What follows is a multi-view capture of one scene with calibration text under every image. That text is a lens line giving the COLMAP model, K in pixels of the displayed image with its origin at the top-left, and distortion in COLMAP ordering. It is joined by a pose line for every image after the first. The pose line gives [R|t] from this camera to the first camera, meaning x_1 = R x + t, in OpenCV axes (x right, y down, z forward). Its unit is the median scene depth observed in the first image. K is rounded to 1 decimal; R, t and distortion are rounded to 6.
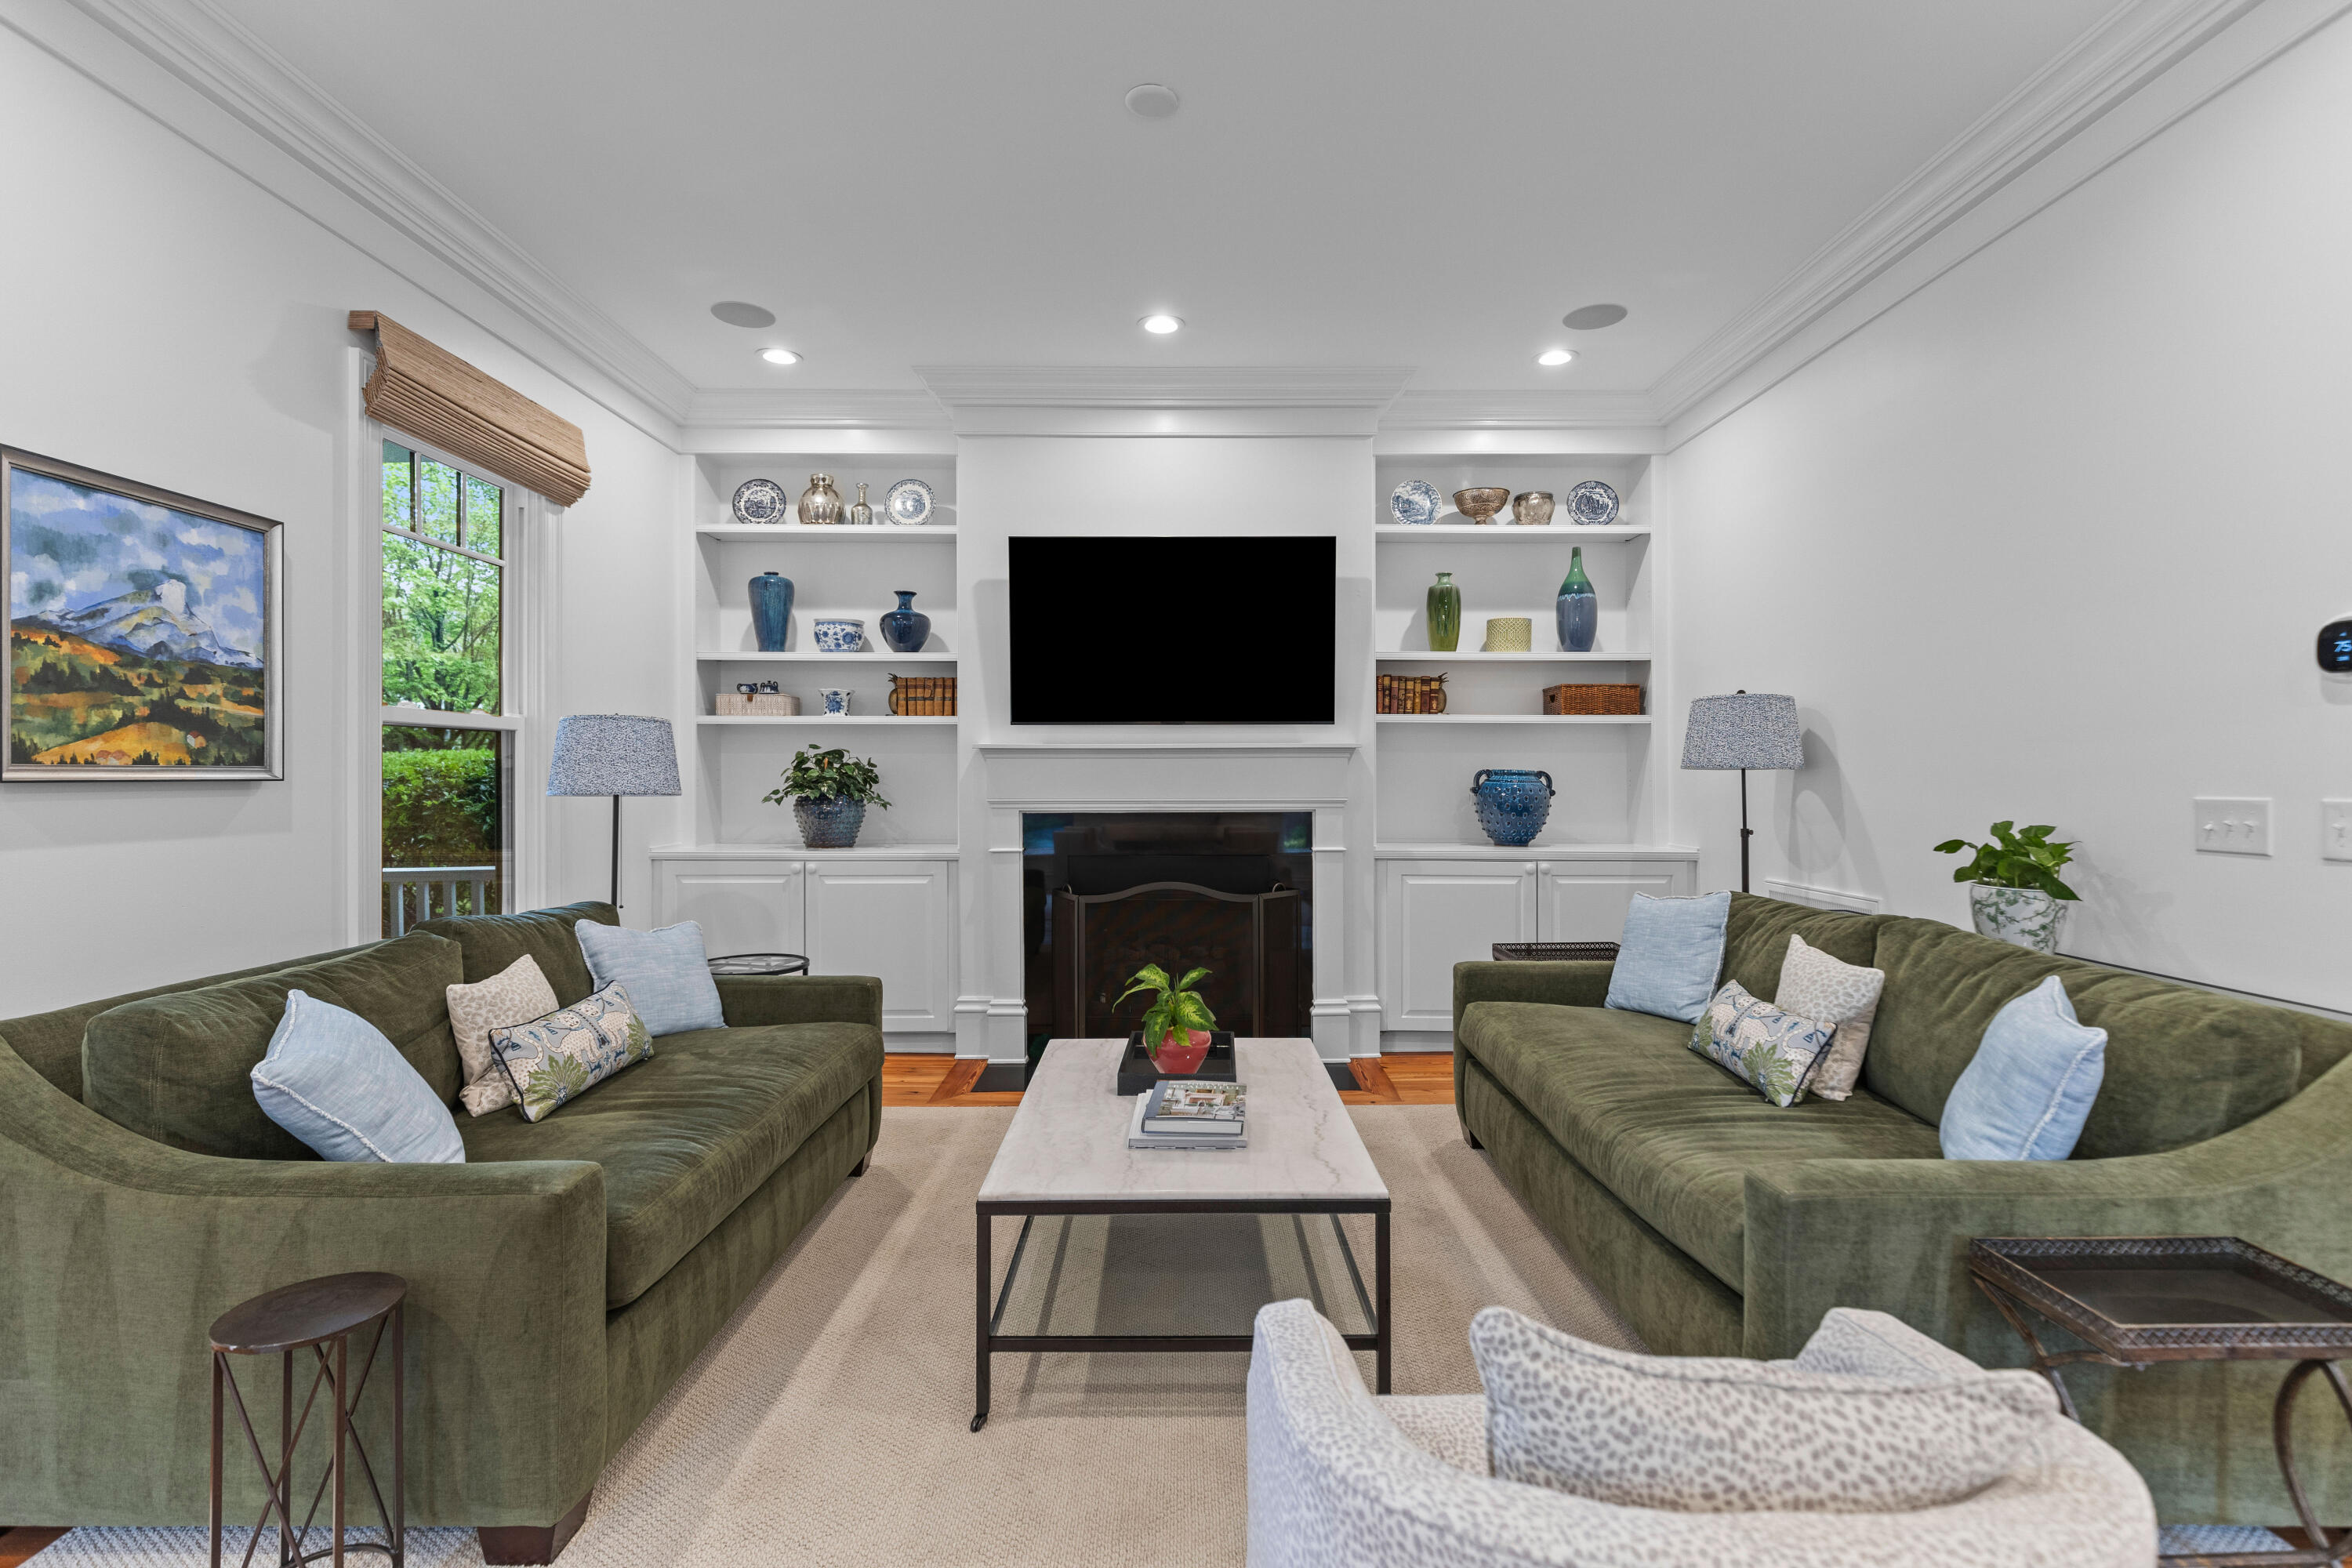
lens RADIAL K [[1070.0, 0, 1178.8], [0, 1070.0, 776.5], [0, 0, 1]] dist [0.009889, -0.001472]
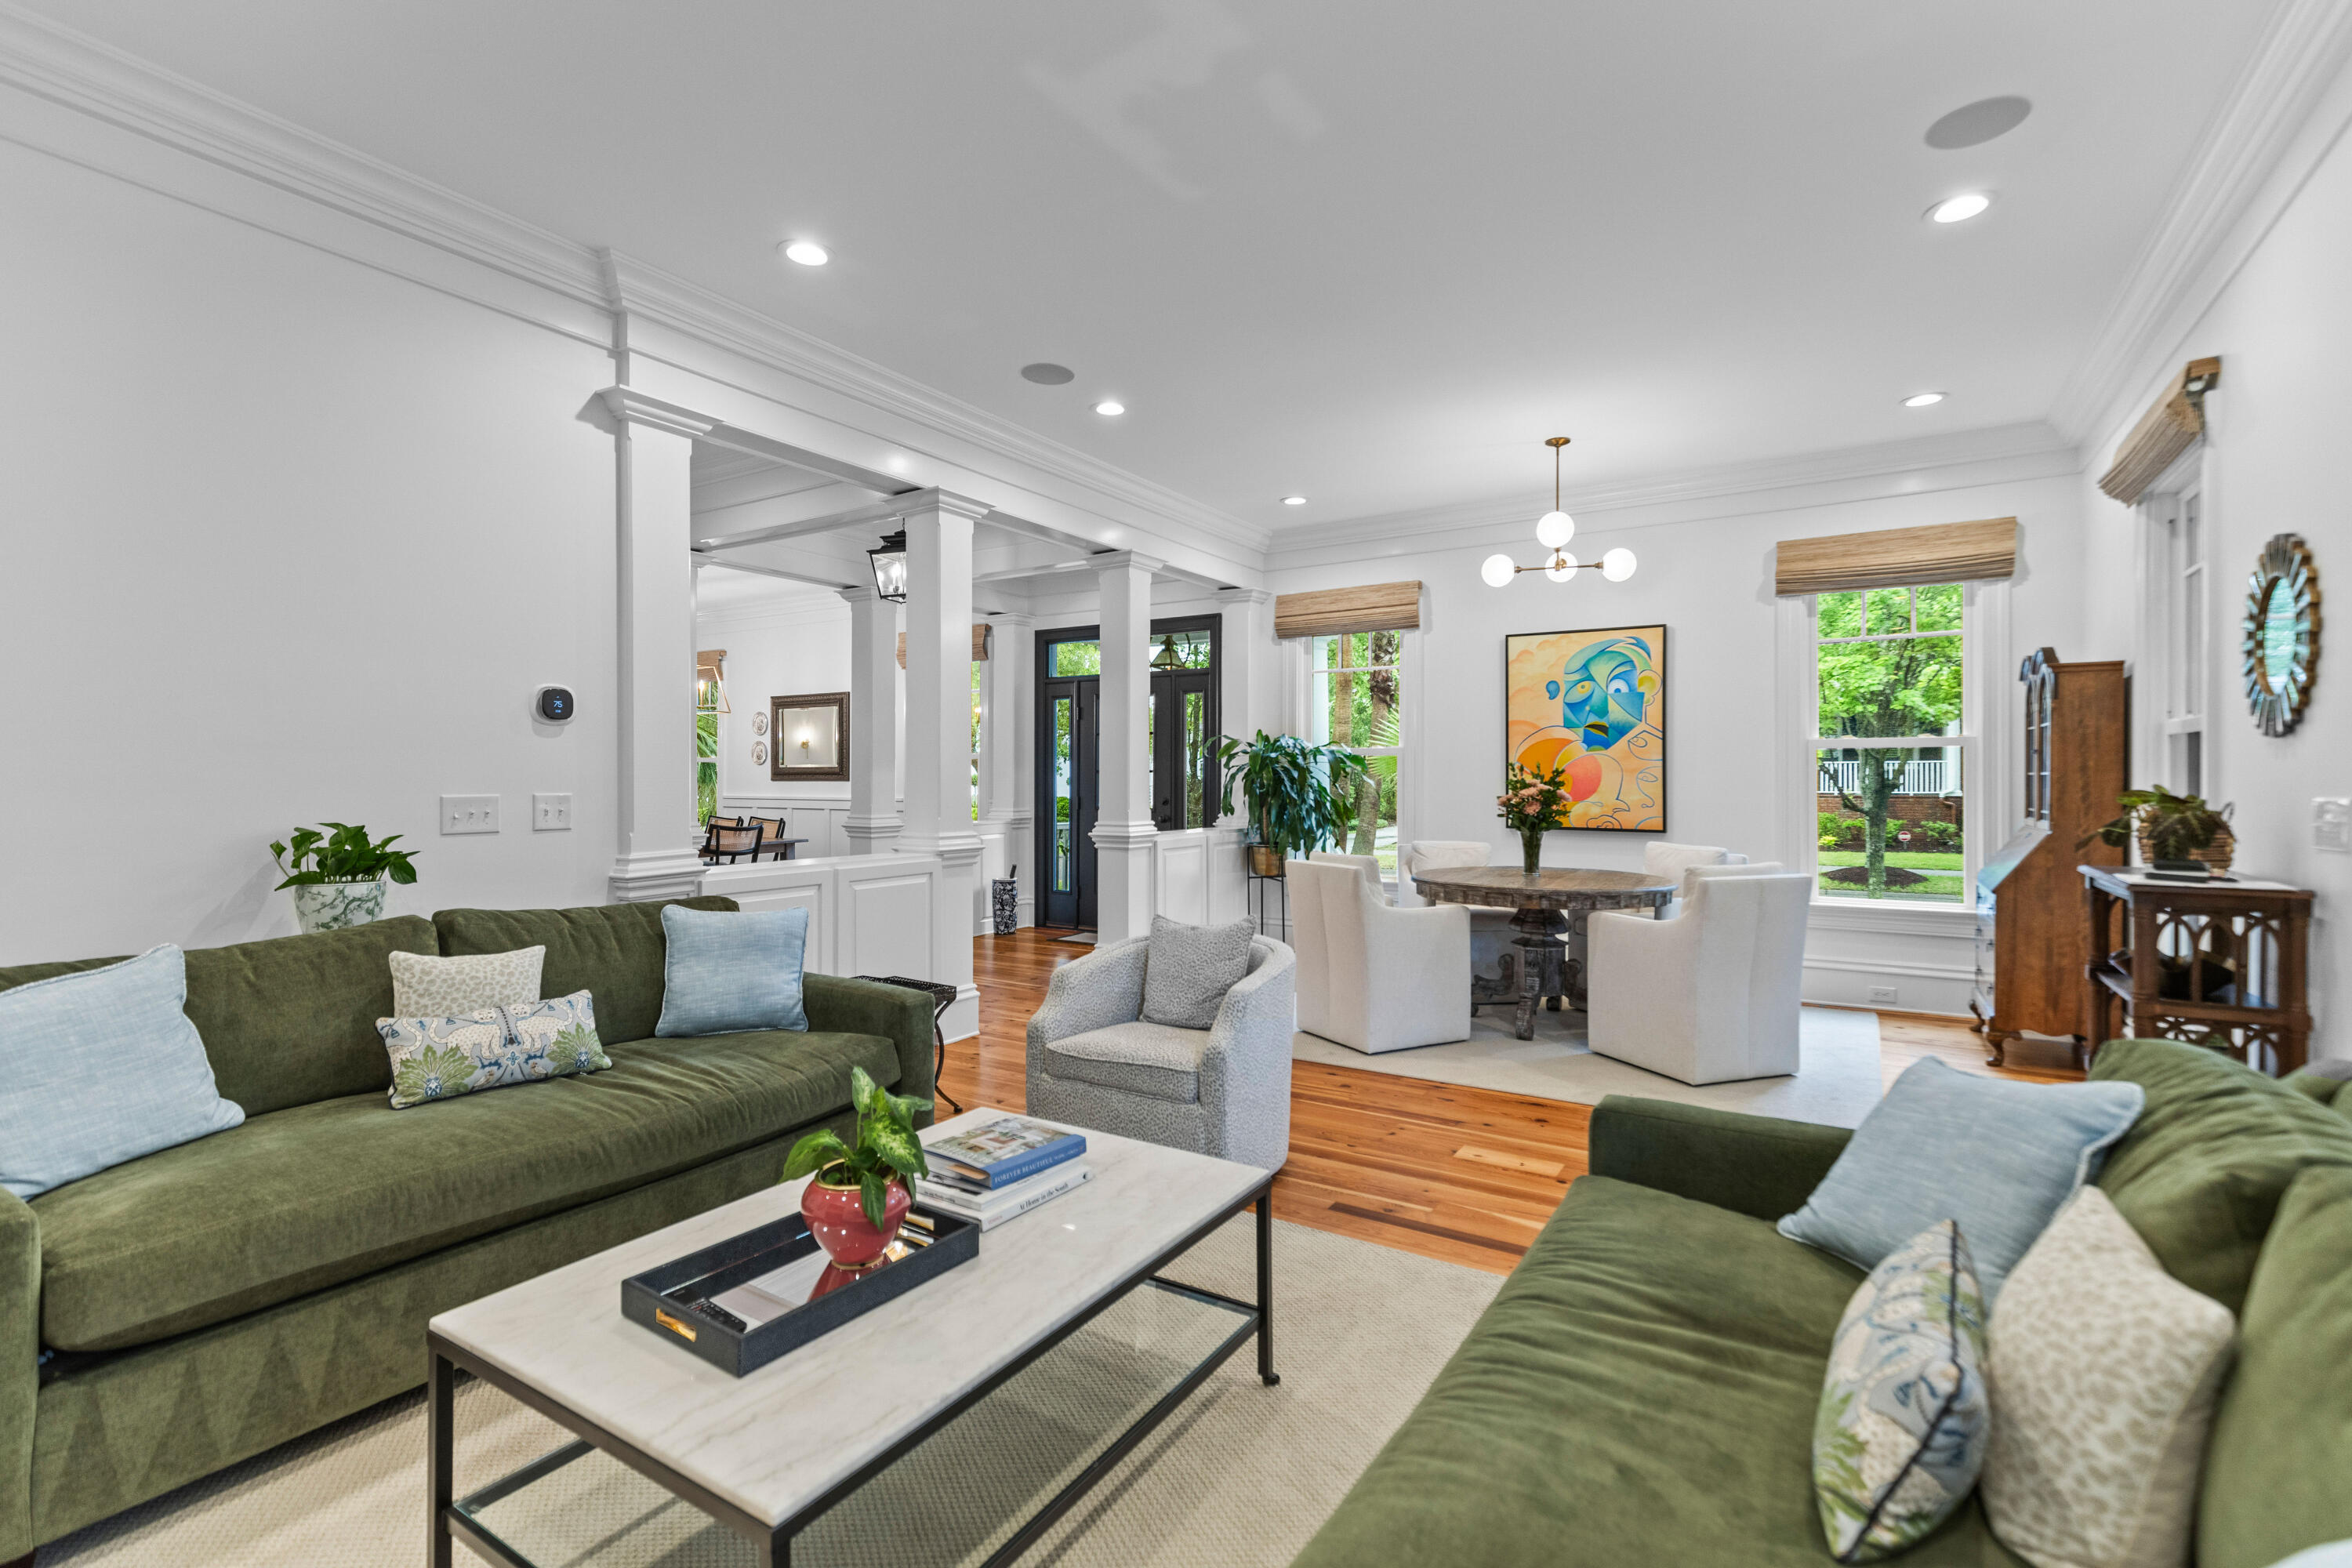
lens RADIAL K [[1070.0, 0, 1180.0], [0, 1070.0, 778.8], [0, 0, 1]] dist [0.009889, -0.001472]
pose [[-0.840894, 0.001033, 0.541199, -0.593534], [0.003358, 0.999989, 0.003308, -0.003716], [-0.541189, 0.004599, -0.840888, 1.675816]]
